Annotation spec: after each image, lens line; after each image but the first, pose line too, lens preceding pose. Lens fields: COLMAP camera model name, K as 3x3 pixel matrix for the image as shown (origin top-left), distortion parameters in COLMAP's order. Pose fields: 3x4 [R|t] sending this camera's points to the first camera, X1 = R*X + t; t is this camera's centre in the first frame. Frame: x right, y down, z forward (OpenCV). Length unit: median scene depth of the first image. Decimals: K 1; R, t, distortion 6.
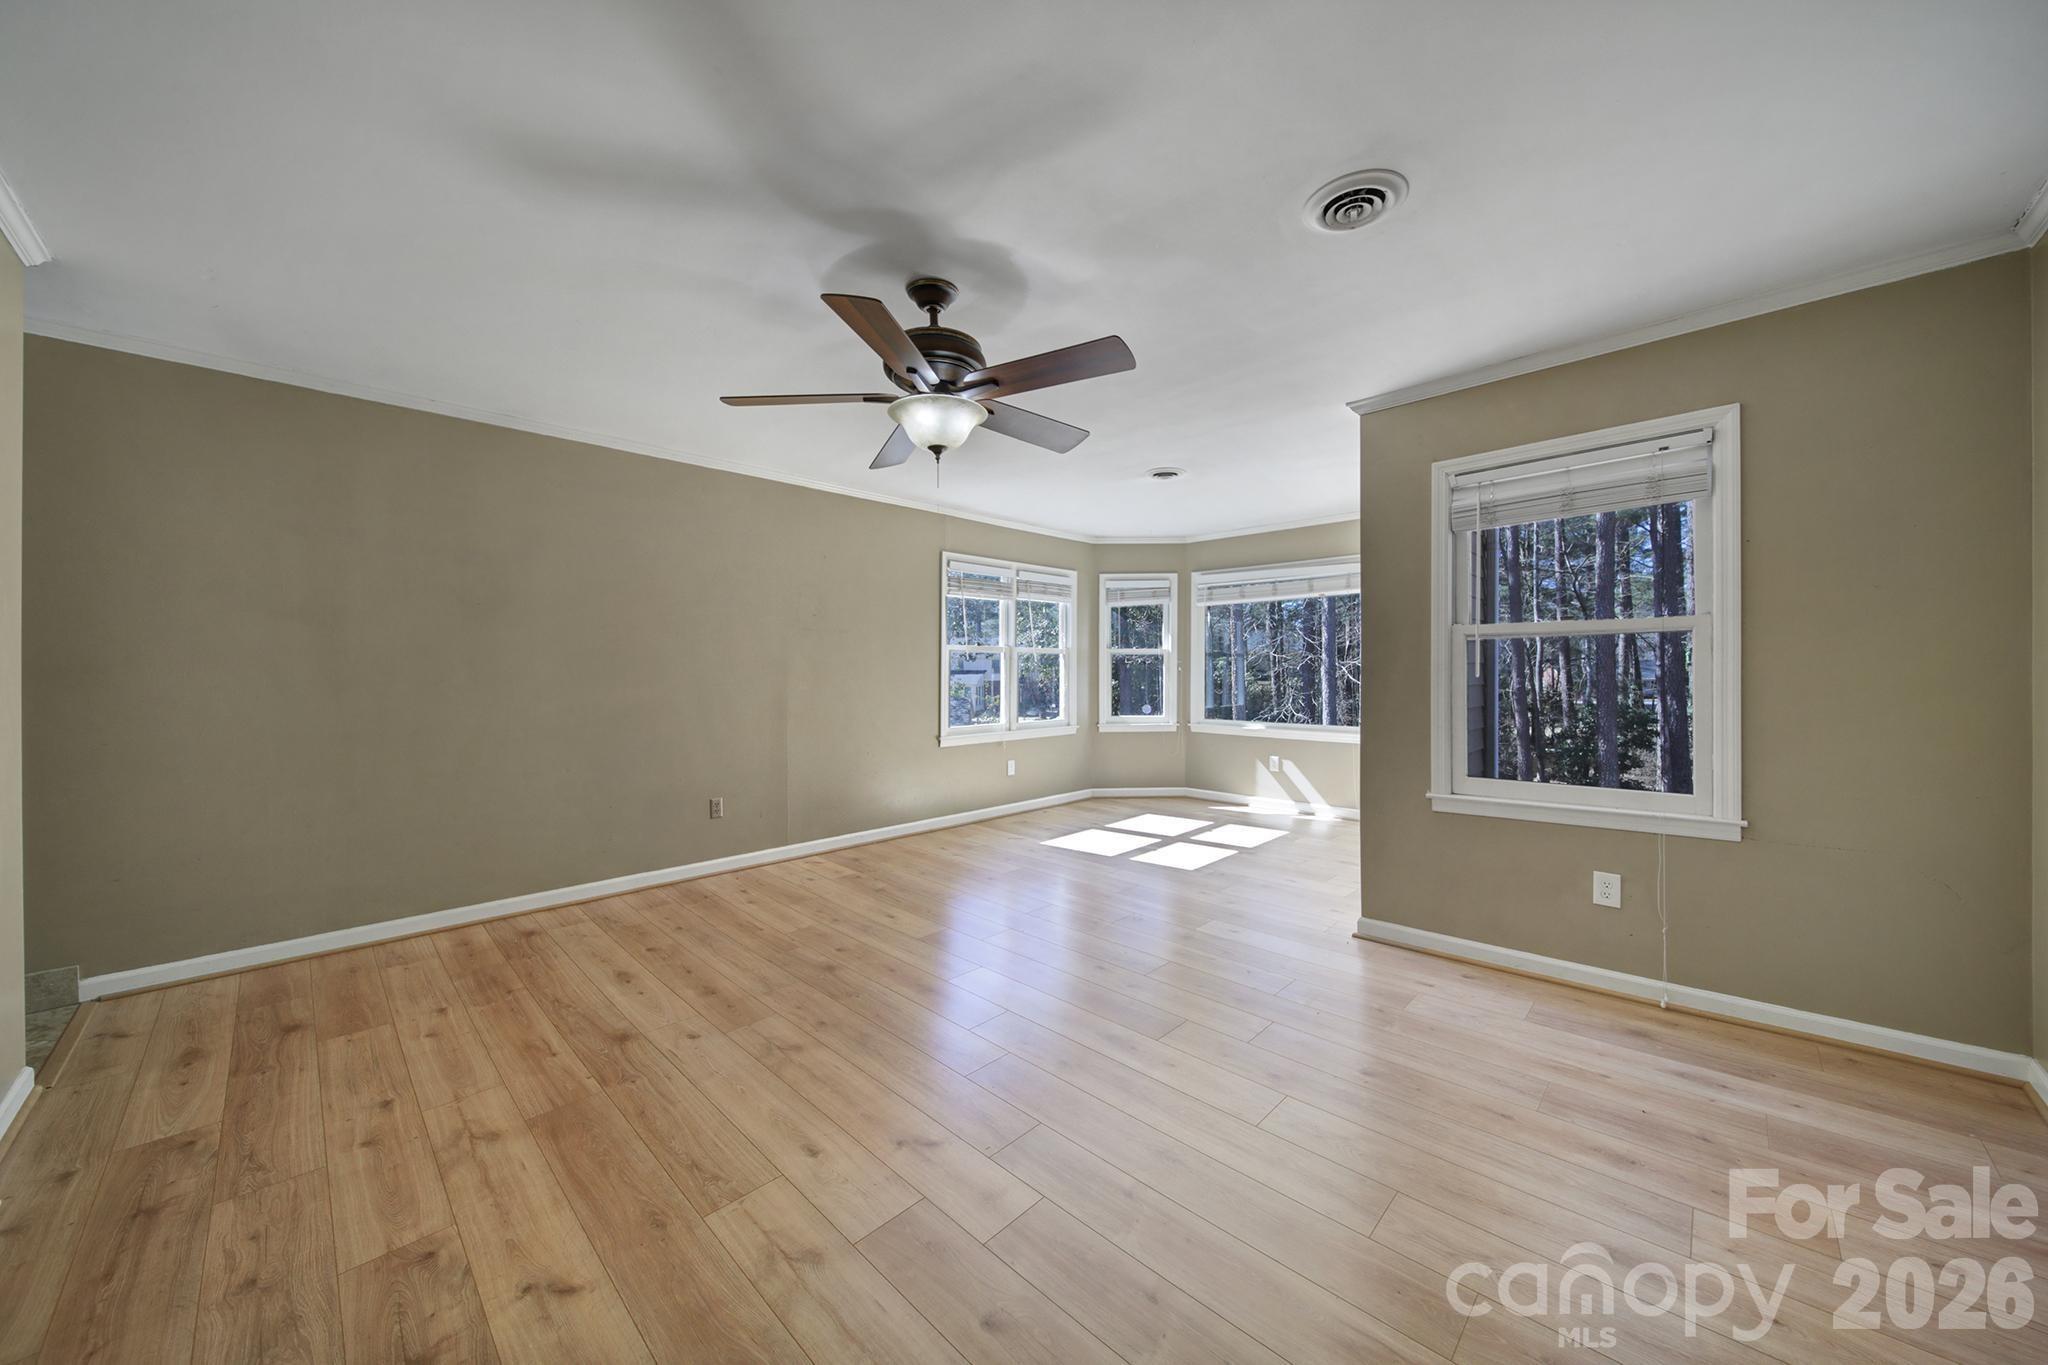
lens RADIAL K [[734.7, 0, 1012.3], [0, 734.7, 681.9], [0, 0, 1]] dist [0.000851, -0.000743]
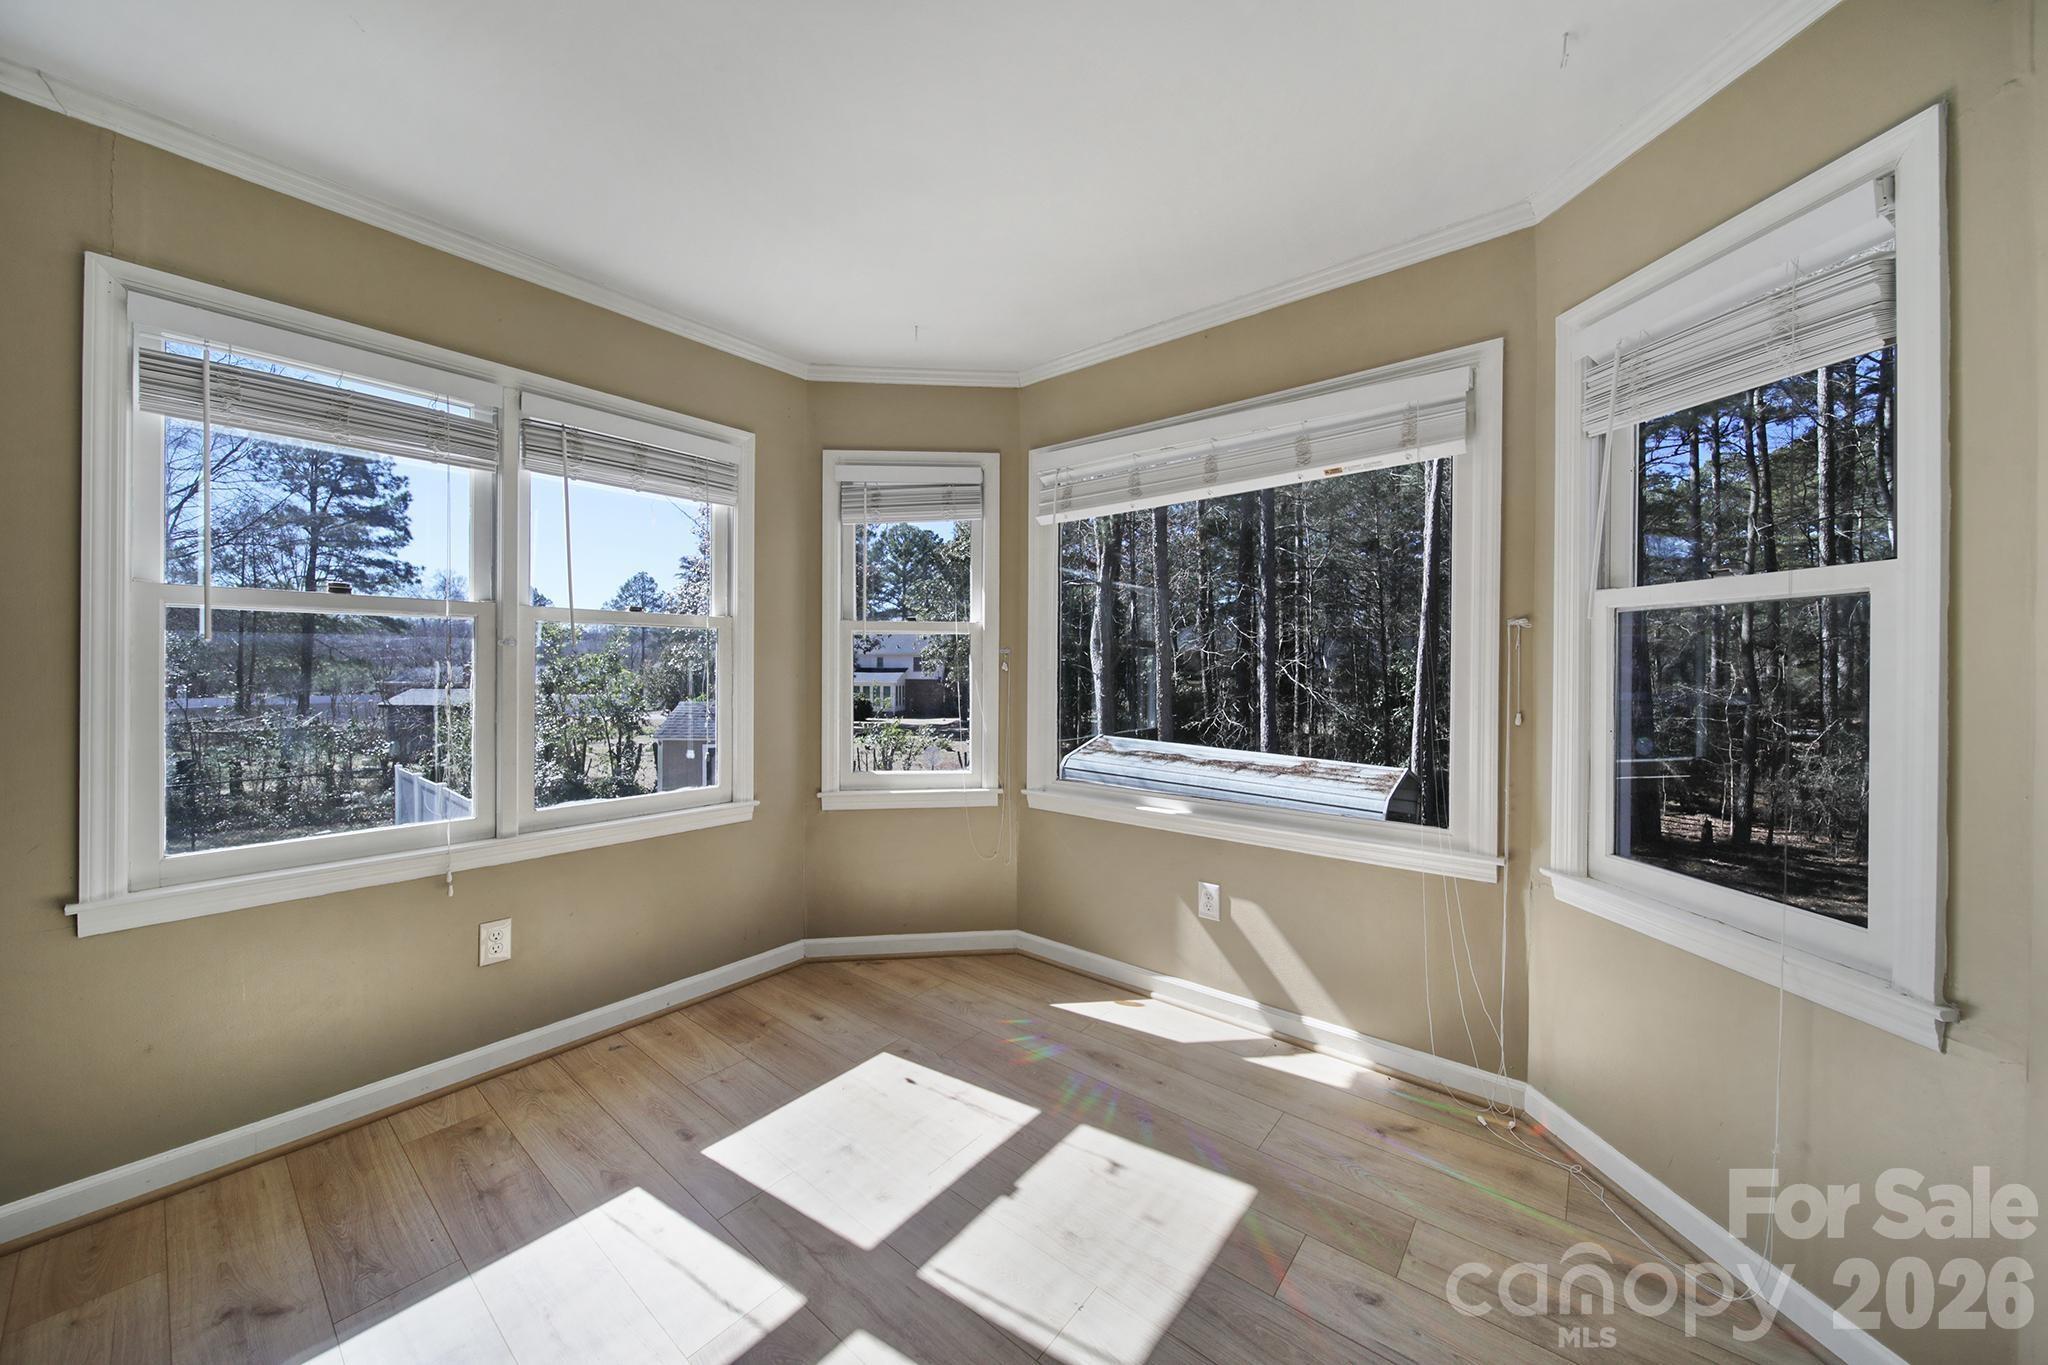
lens RADIAL K [[734.7, 0, 1017.7], [0, 734.7, 675.5], [0, 0, 1]] dist [0.000851, -0.000743]
pose [[0.995590, 0.003484, 0.093749, 0.194318], [-0.002913, 0.999976, -0.006219, -0.009862], [-0.093768, 0.005919, 0.995576, 0.555485]]
